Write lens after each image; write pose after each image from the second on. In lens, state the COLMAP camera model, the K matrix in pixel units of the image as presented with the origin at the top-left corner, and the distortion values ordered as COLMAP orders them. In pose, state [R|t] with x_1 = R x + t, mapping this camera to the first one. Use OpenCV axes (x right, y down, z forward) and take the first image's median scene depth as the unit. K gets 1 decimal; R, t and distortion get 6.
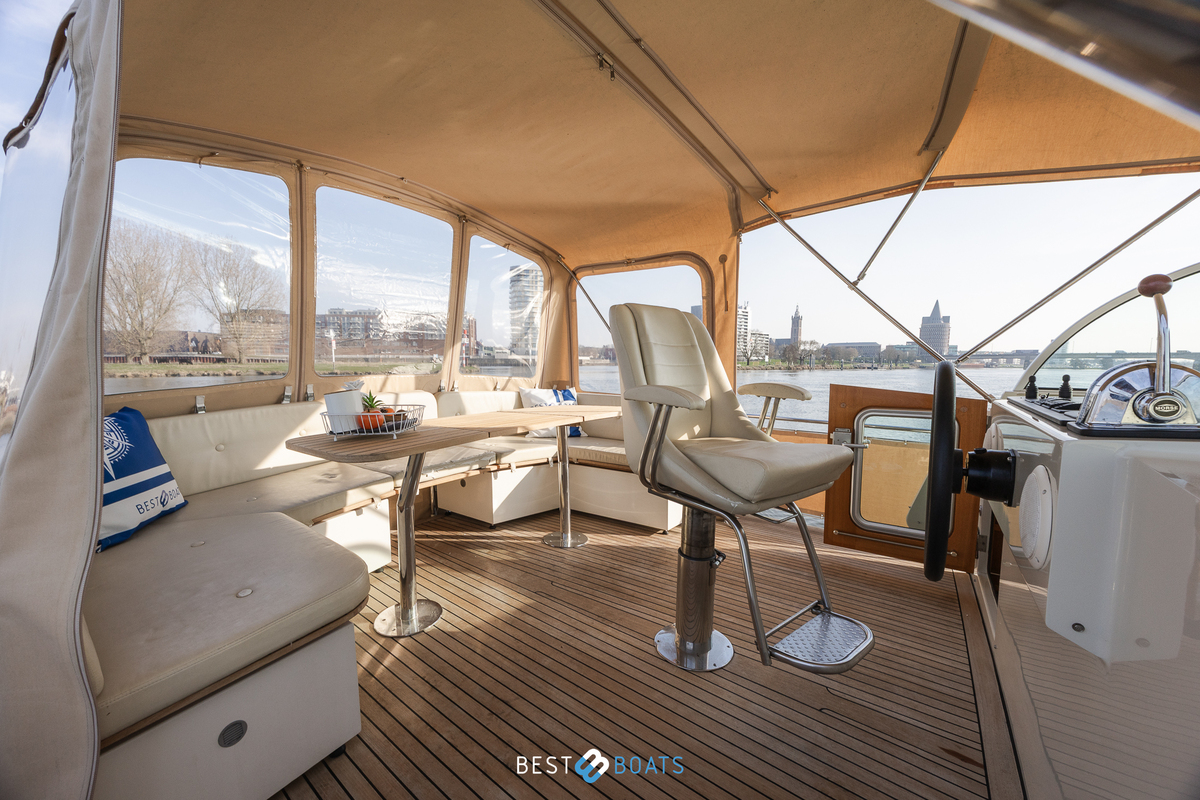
lens RADIAL K [[484.9, 0, 613.8], [0, 484.9, 402.3], [0, 0, 1]] dist [-0.000258, 0.000067]
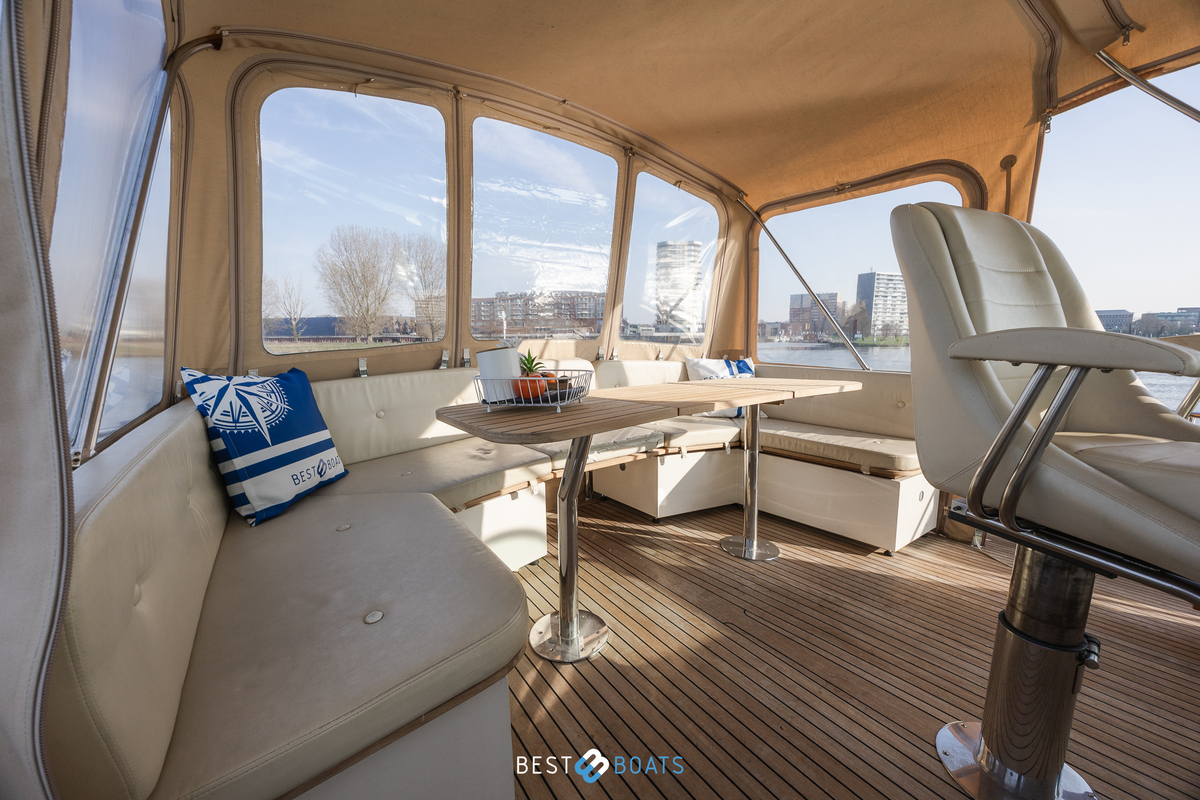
lens RADIAL K [[476.4, 0, 602.2], [0, 476.4, 403.7], [0, 0, 1]] dist [-0.000436, -0.000120]
pose [[0.955384, 0.033607, -0.293449, -0.130015], [-0.019408, 0.998502, 0.051167, 0.017091], [0.294729, -0.043189, 0.954604, 0.239947]]
